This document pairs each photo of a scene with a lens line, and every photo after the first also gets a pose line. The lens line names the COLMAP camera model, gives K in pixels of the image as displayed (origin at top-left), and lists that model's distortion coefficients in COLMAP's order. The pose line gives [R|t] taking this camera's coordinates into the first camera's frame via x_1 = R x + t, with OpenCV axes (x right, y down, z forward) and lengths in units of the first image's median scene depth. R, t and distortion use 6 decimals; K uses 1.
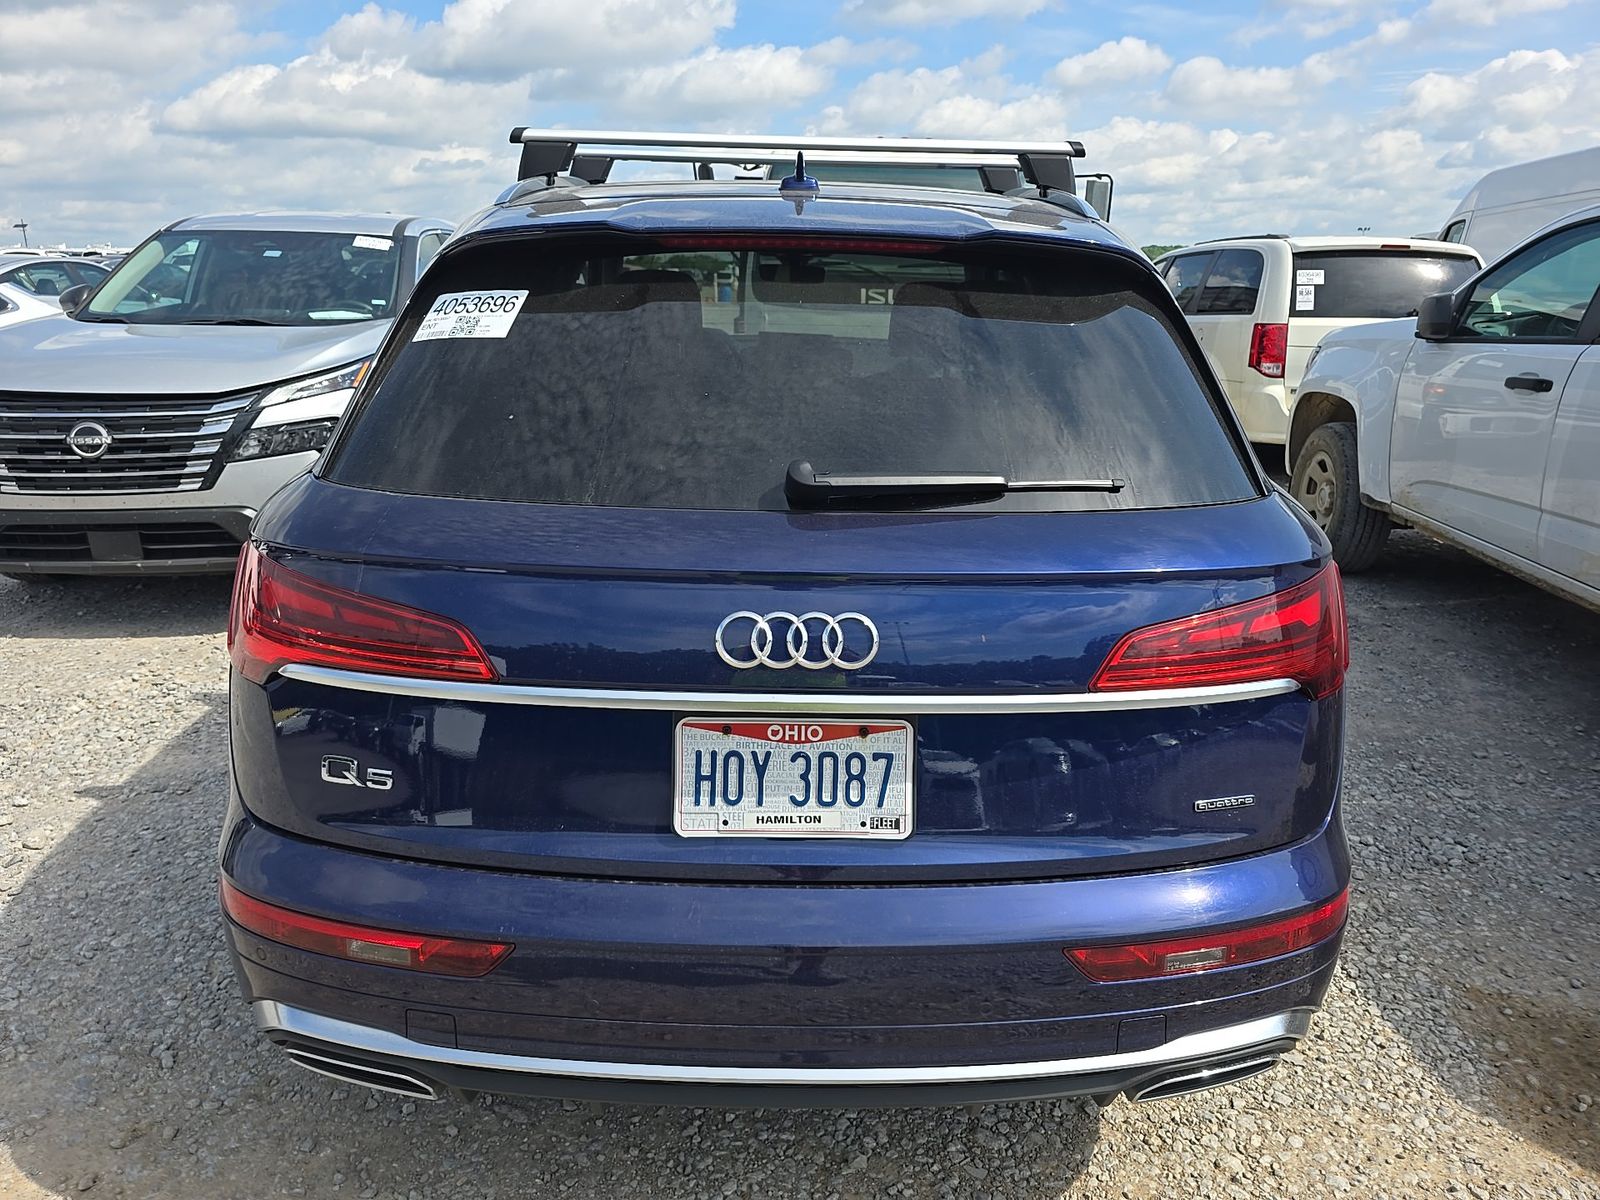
lens RADIAL K [[1101.9, 0, 793.8], [0, 1101.9, 609.0], [0, 0, 1]] dist [0.043576, -0.039482]
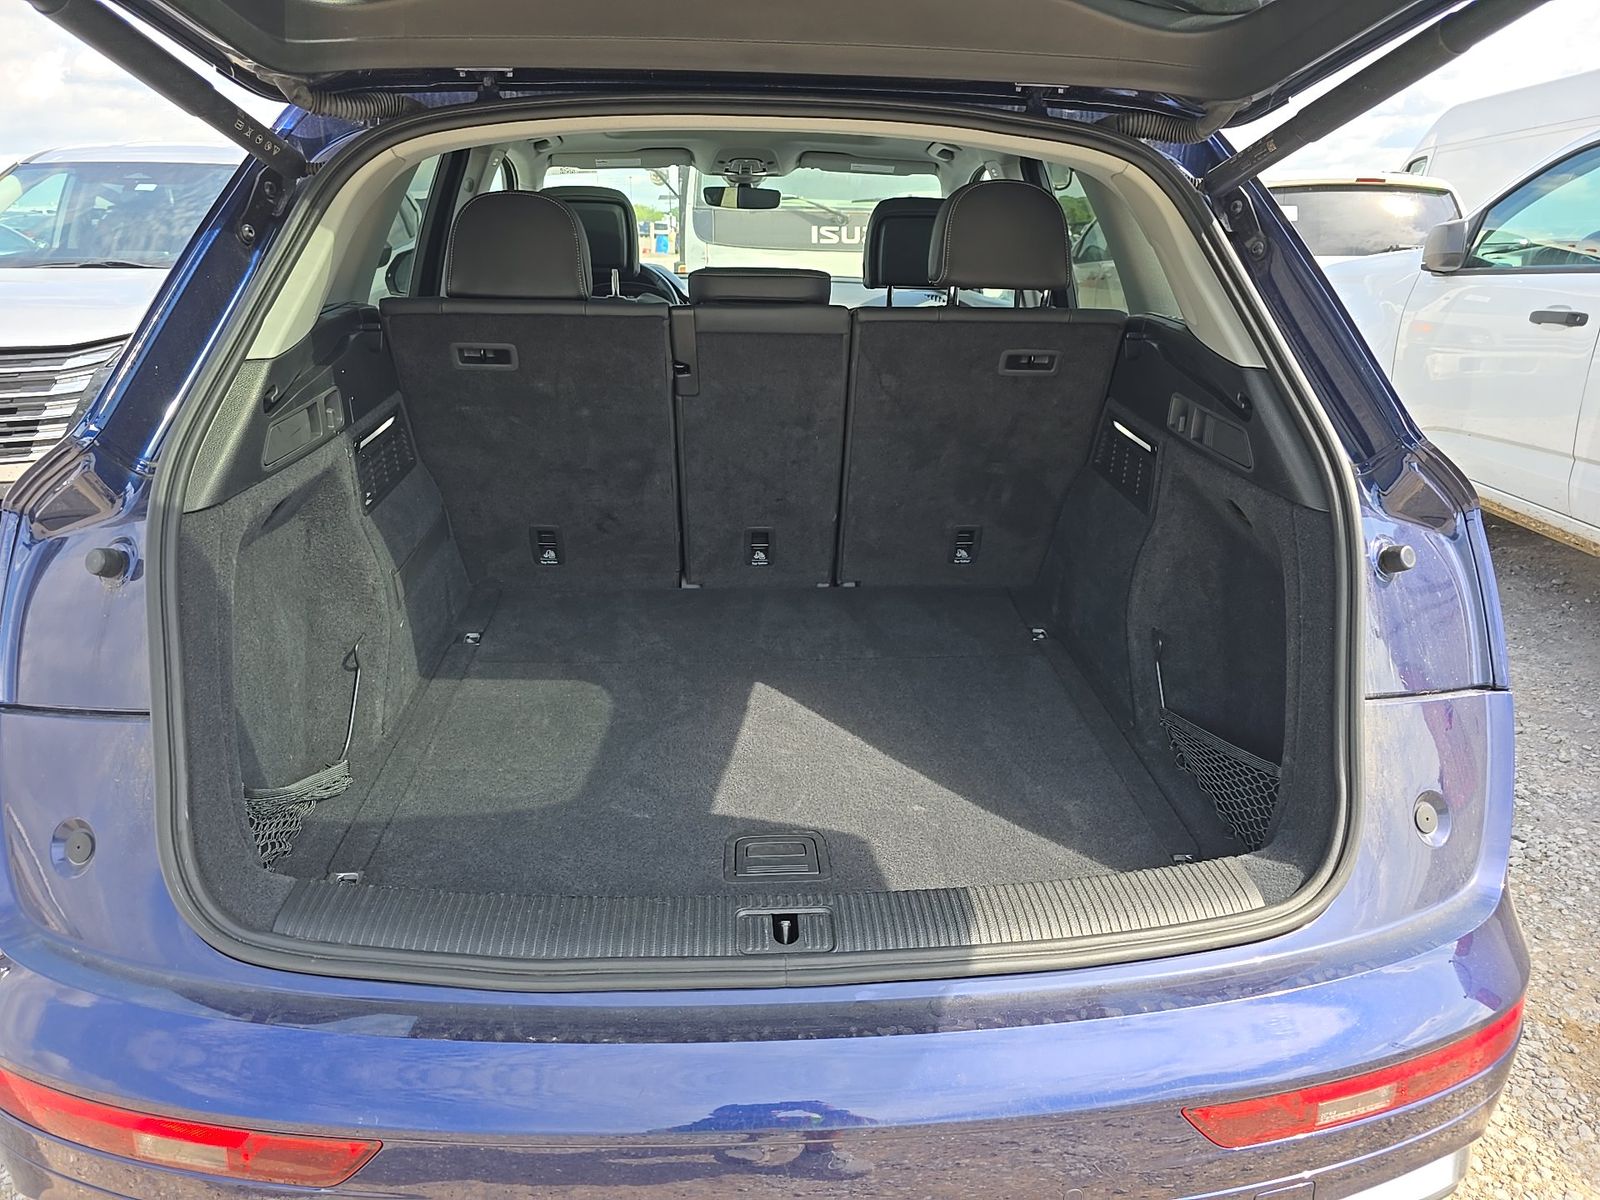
lens RADIAL K [[1101.9, 0, 810.3], [0, 1101.9, 598.9], [0, 0, 1]] dist [0.043576, -0.039482]
pose [[0.997741, -0.024784, 0.062442, -0.010414], [0.022821, 0.999229, 0.031963, -0.016876], [-0.063186, -0.030465, 0.997537, 0.130769]]
